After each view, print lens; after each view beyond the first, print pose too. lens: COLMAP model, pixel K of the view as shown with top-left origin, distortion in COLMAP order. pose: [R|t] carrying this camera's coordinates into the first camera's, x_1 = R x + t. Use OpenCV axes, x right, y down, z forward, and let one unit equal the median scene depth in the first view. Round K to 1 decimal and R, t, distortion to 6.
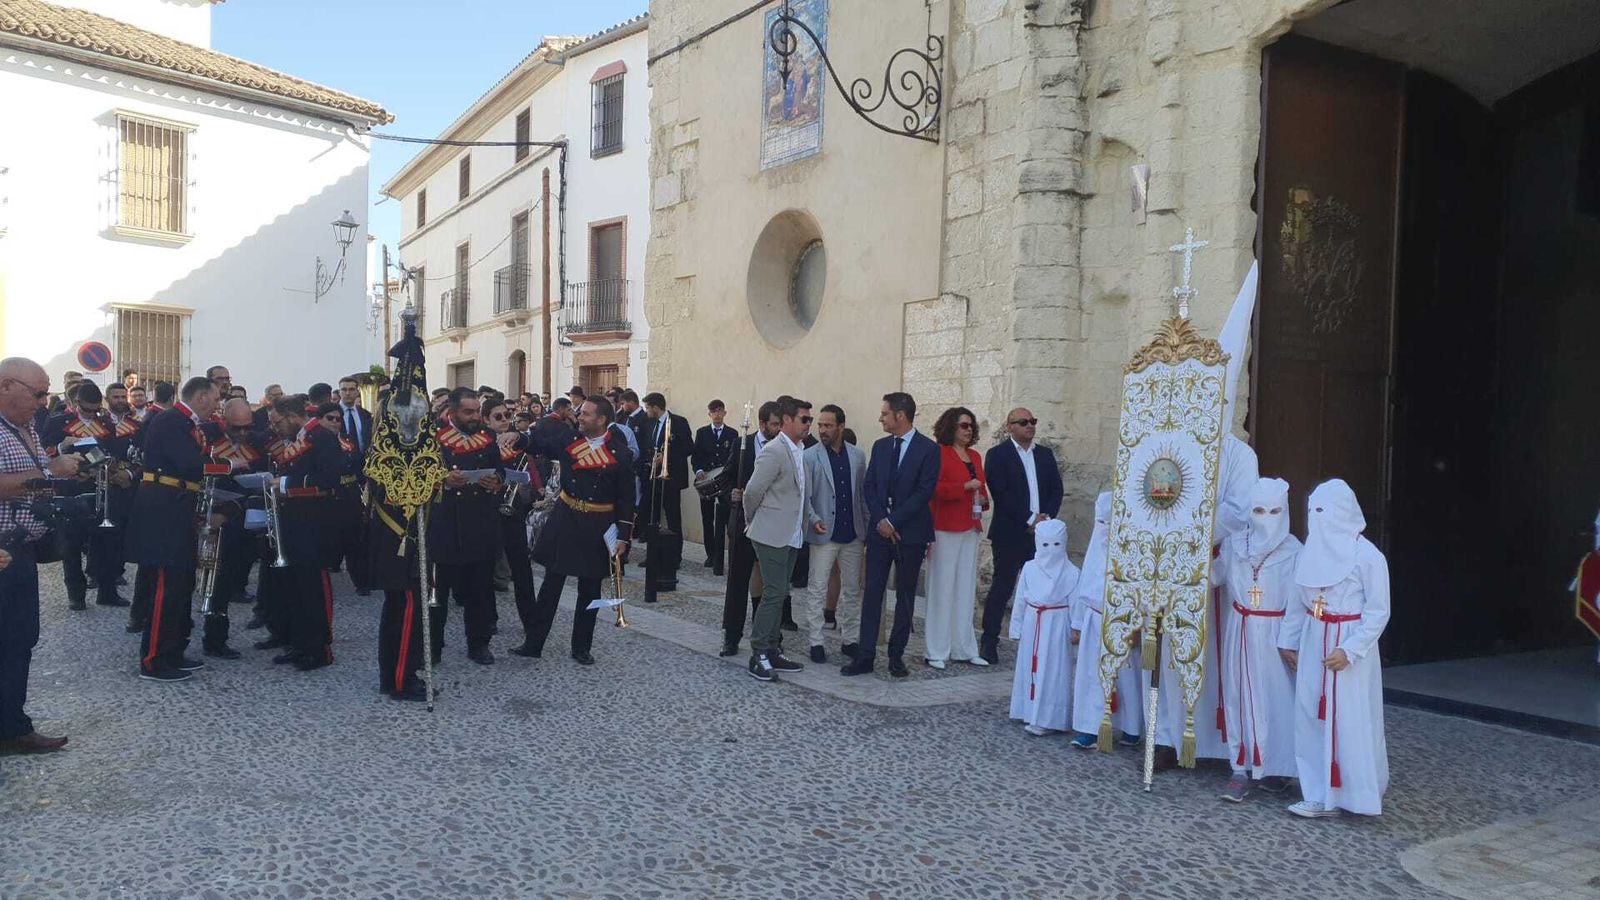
lens RADIAL K [[1232.0, 0, 795.8], [0, 1232.0, 500.8], [0, 0, 1]] dist [0.023007, 0.005451]
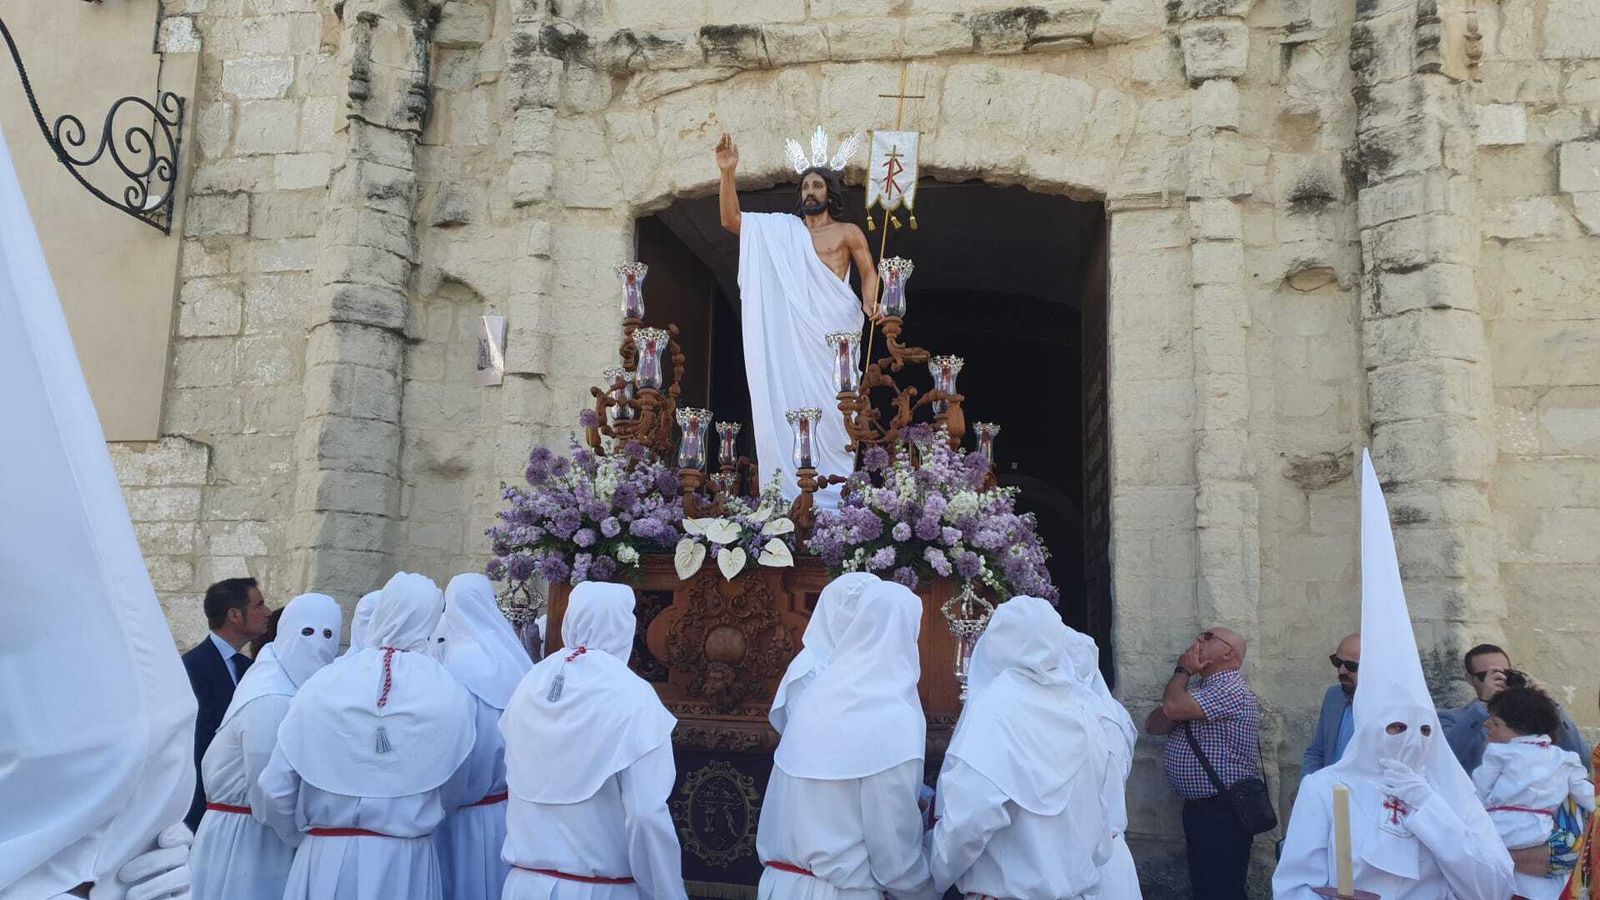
lens RADIAL K [[1232.0, 0, 794.4], [0, 1232.0, 481.3], [0, 0, 1]] dist [0.023007, 0.005451]
pose [[0.707971, 0.097242, 0.699515, -0.141802], [0.013520, 0.988428, -0.151088, -0.032060], [-0.706112, 0.116424, 0.698464, 0.277791]]
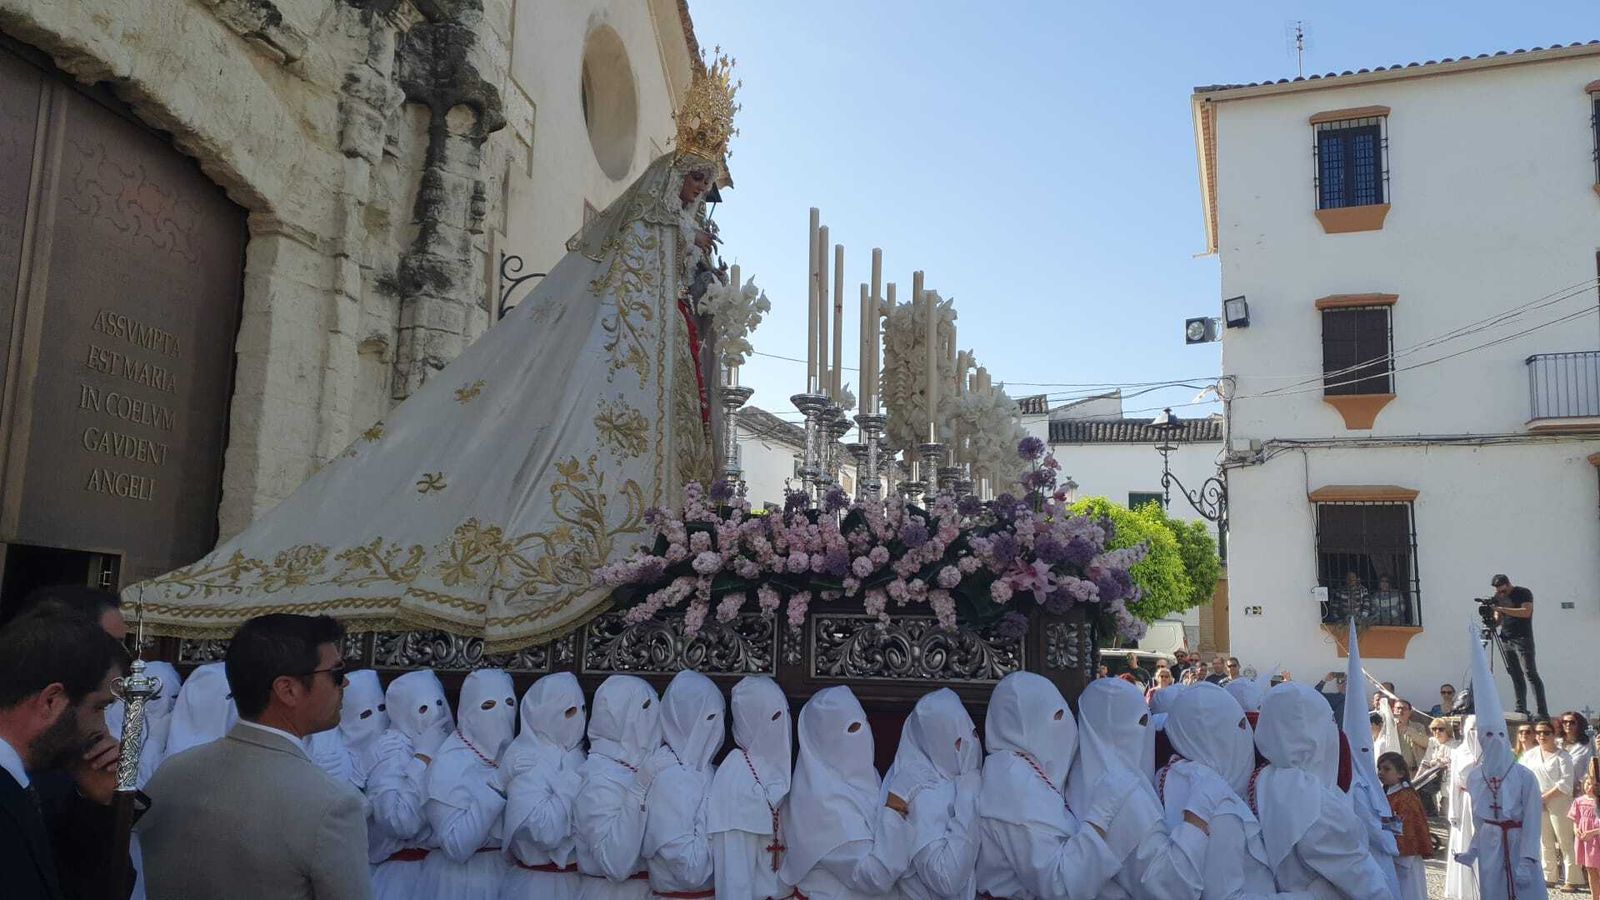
lens RADIAL K [[1232.0, 0, 794.2], [0, 1232.0, 443.6], [0, 0, 1]] dist [0.023007, 0.005451]
pose [[-0.683298, 0.061900, 0.727511, -0.288403], [-0.036597, 0.992244, -0.118797, -0.088014], [-0.729222, -0.107798, -0.675733, 0.920362]]
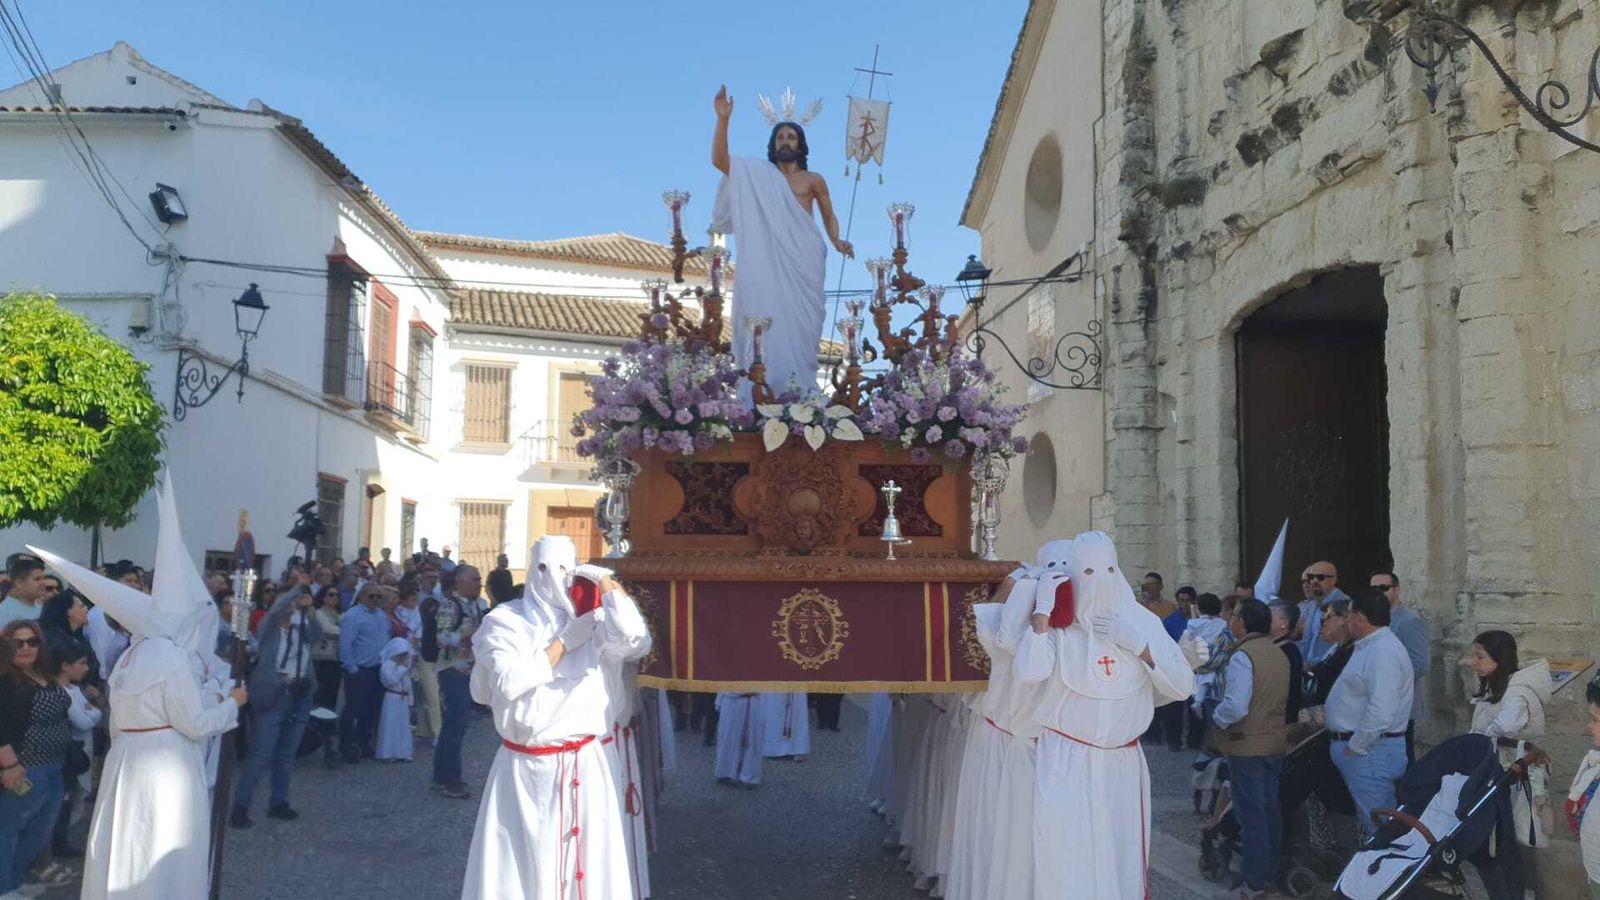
lens RADIAL K [[1232.0, 0, 797.2], [0, 1232.0, 498.4], [0, 0, 1]] dist [0.023007, 0.005451]
pose [[0.889275, -0.053380, -0.454248, 0.523354], [-0.002635, 0.992552, -0.121796, 0.020059], [0.457366, 0.109507, 0.882511, -0.511481]]
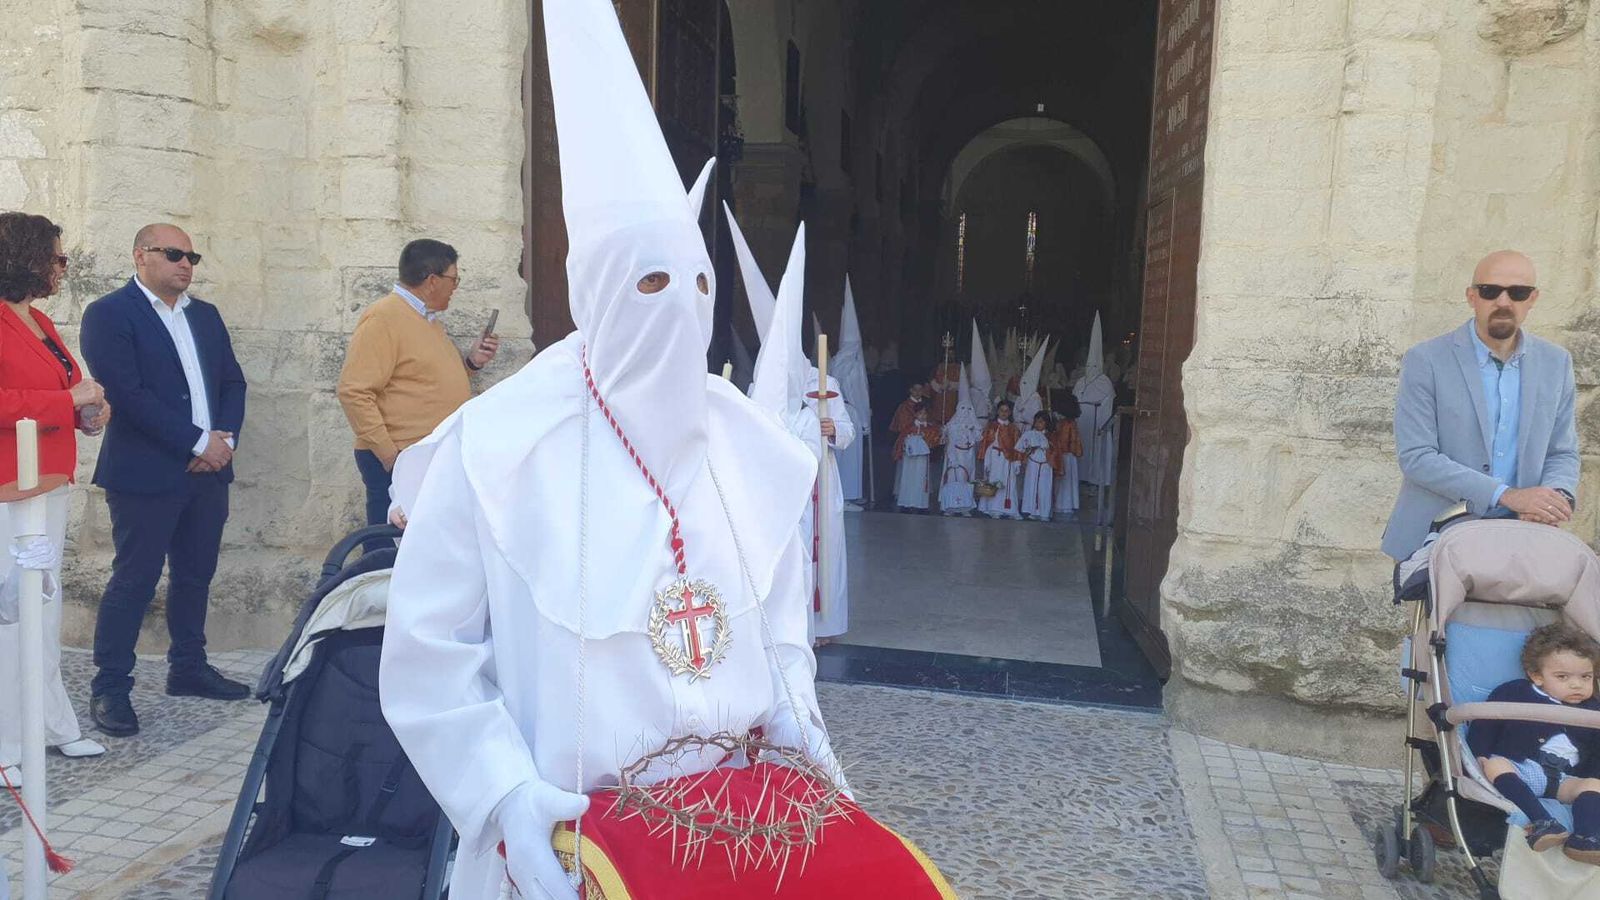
lens RADIAL K [[1232.0, 0, 792.9], [0, 1232.0, 465.9], [0, 0, 1]] dist [0.023007, 0.005451]
pose [[0.711015, -0.084081, 0.698132, 0.008558], [0.008761, 0.993808, 0.110768, -0.027609], [-0.703122, -0.072642, 0.707349, 0.405583]]
